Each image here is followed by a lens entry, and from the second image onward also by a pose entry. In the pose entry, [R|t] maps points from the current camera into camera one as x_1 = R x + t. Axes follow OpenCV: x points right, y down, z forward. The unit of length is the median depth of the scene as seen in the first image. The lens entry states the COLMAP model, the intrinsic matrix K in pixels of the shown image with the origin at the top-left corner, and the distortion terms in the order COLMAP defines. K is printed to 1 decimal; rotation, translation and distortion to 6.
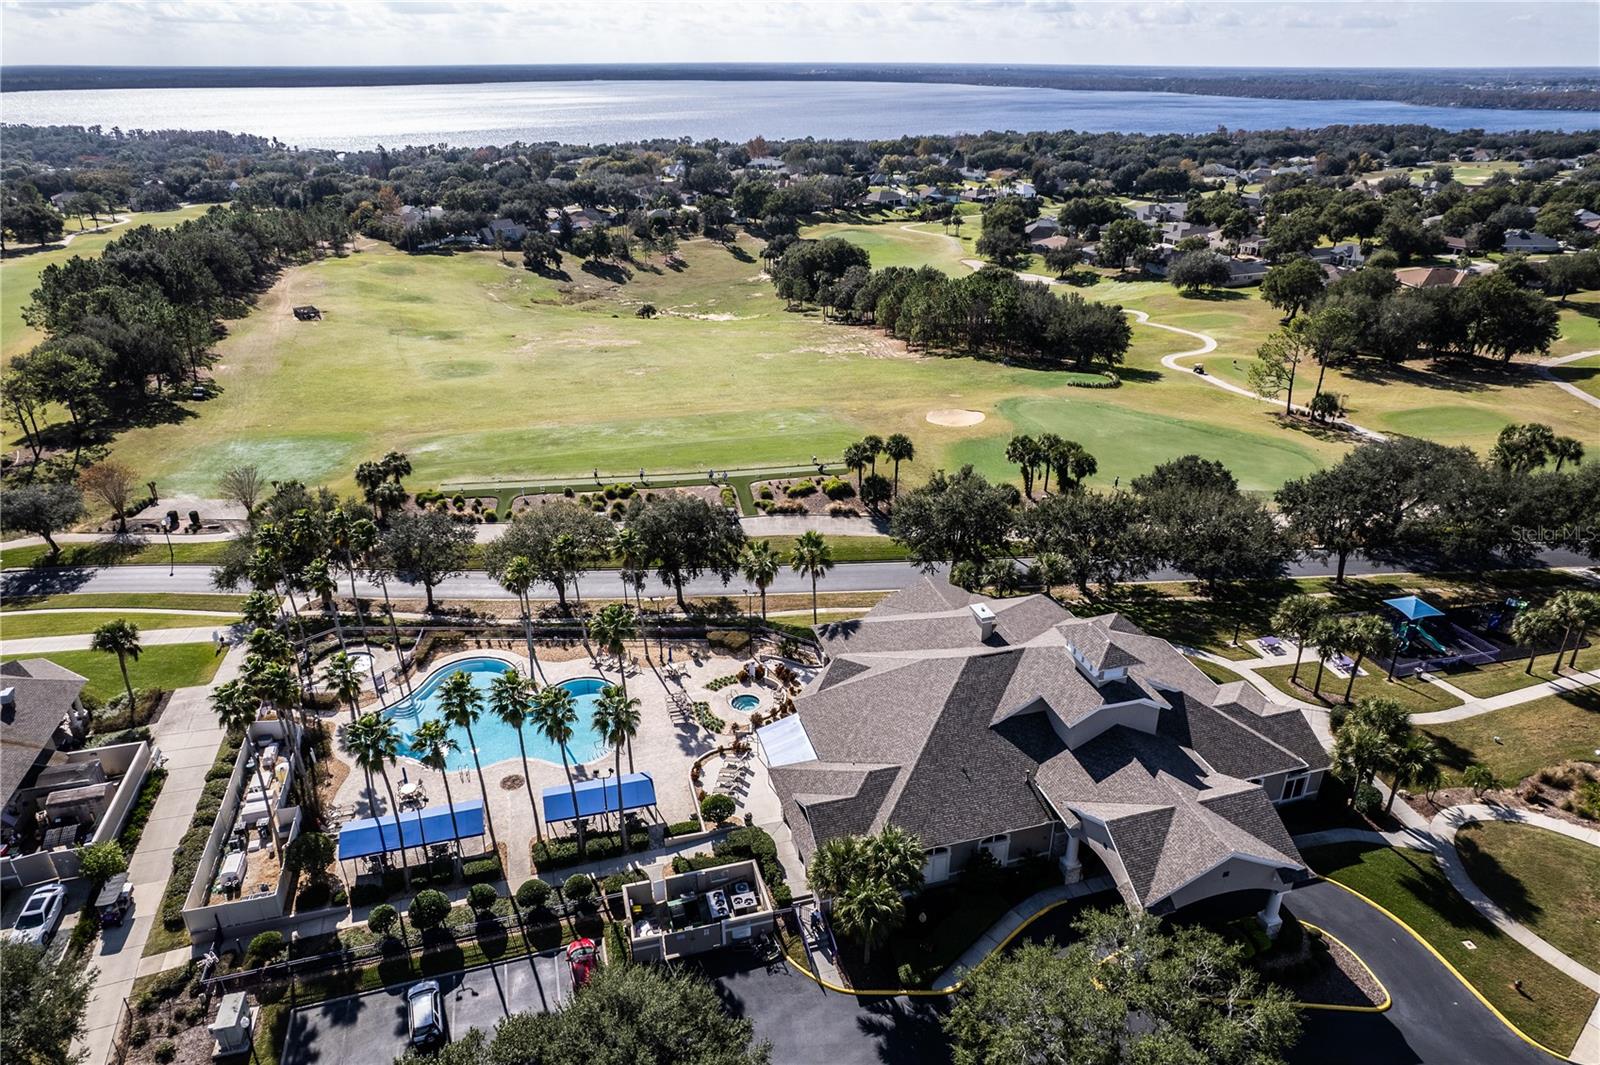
lens RADIAL K [[1027.6, 0, 805.5], [0, 1027.6, 536.0], [0, 0, 1]] dist [-0.062037, 0.055765]
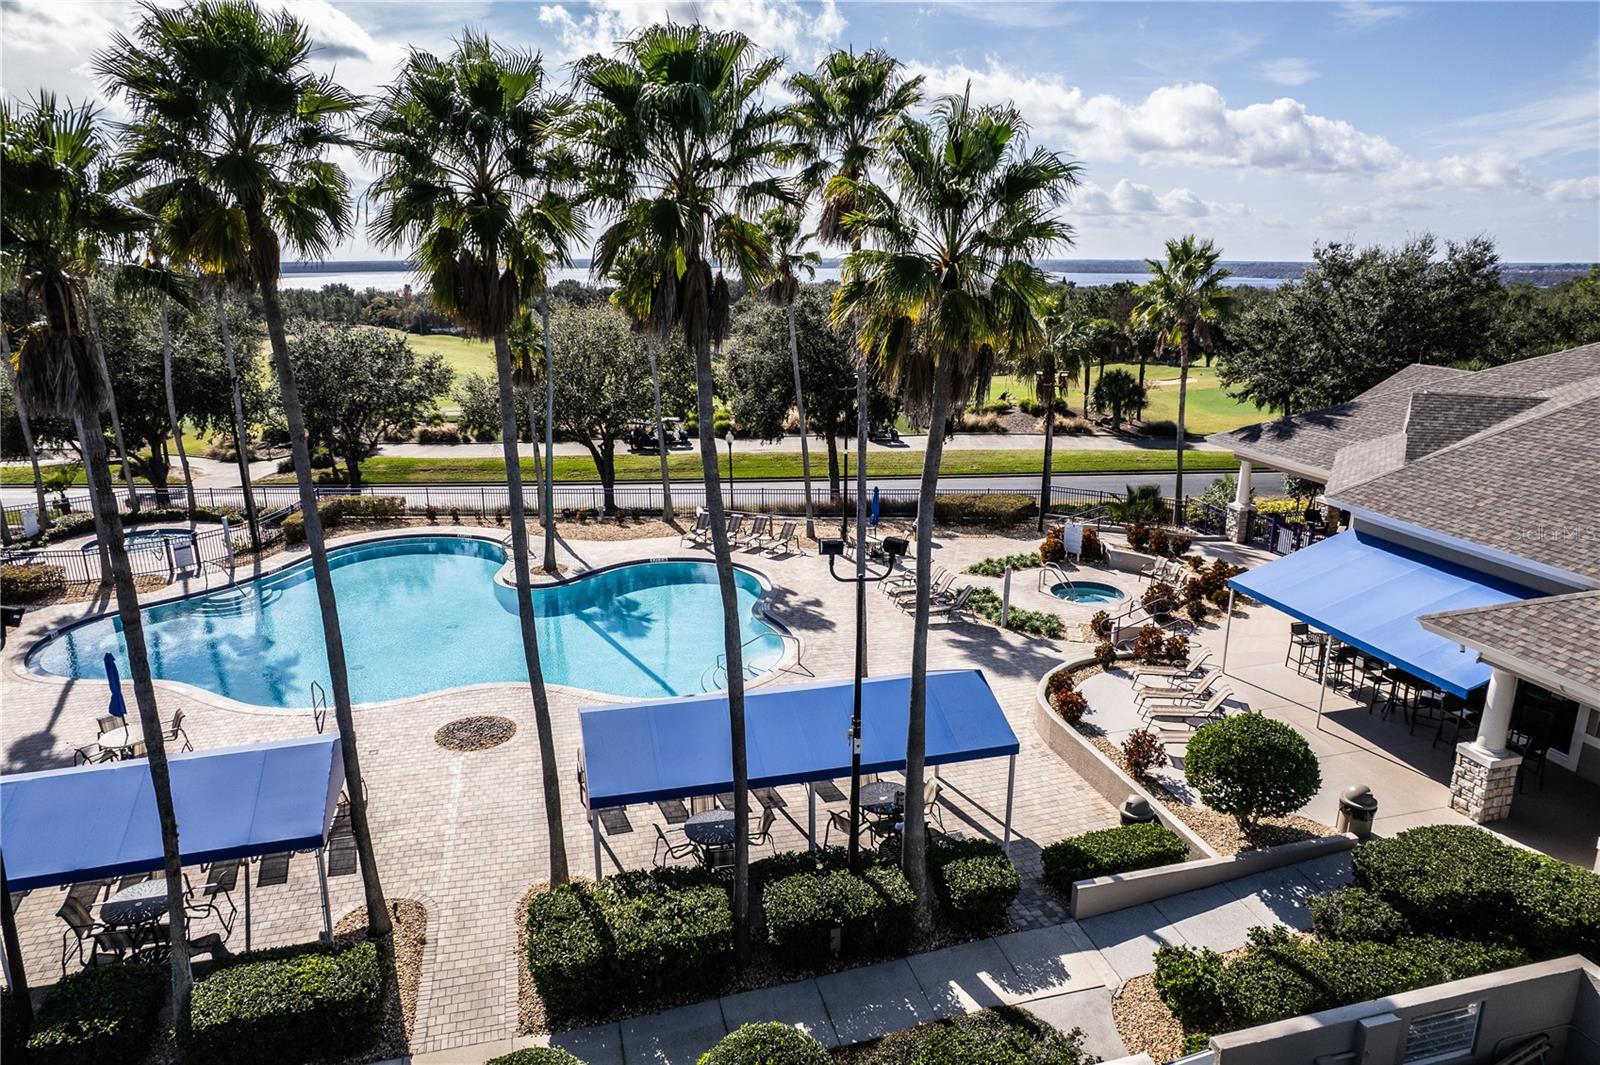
lens RADIAL K [[1027.6, 0, 805.5], [0, 1027.6, 536.0], [0, 0, 1]] dist [-0.062037, 0.055765]
pose [[0.999936, -0.001033, -0.011243, -0.148265], [-0.000939, 0.984755, -0.173944, 0.191170], [0.011251, 0.173943, 0.984691, 0.553827]]
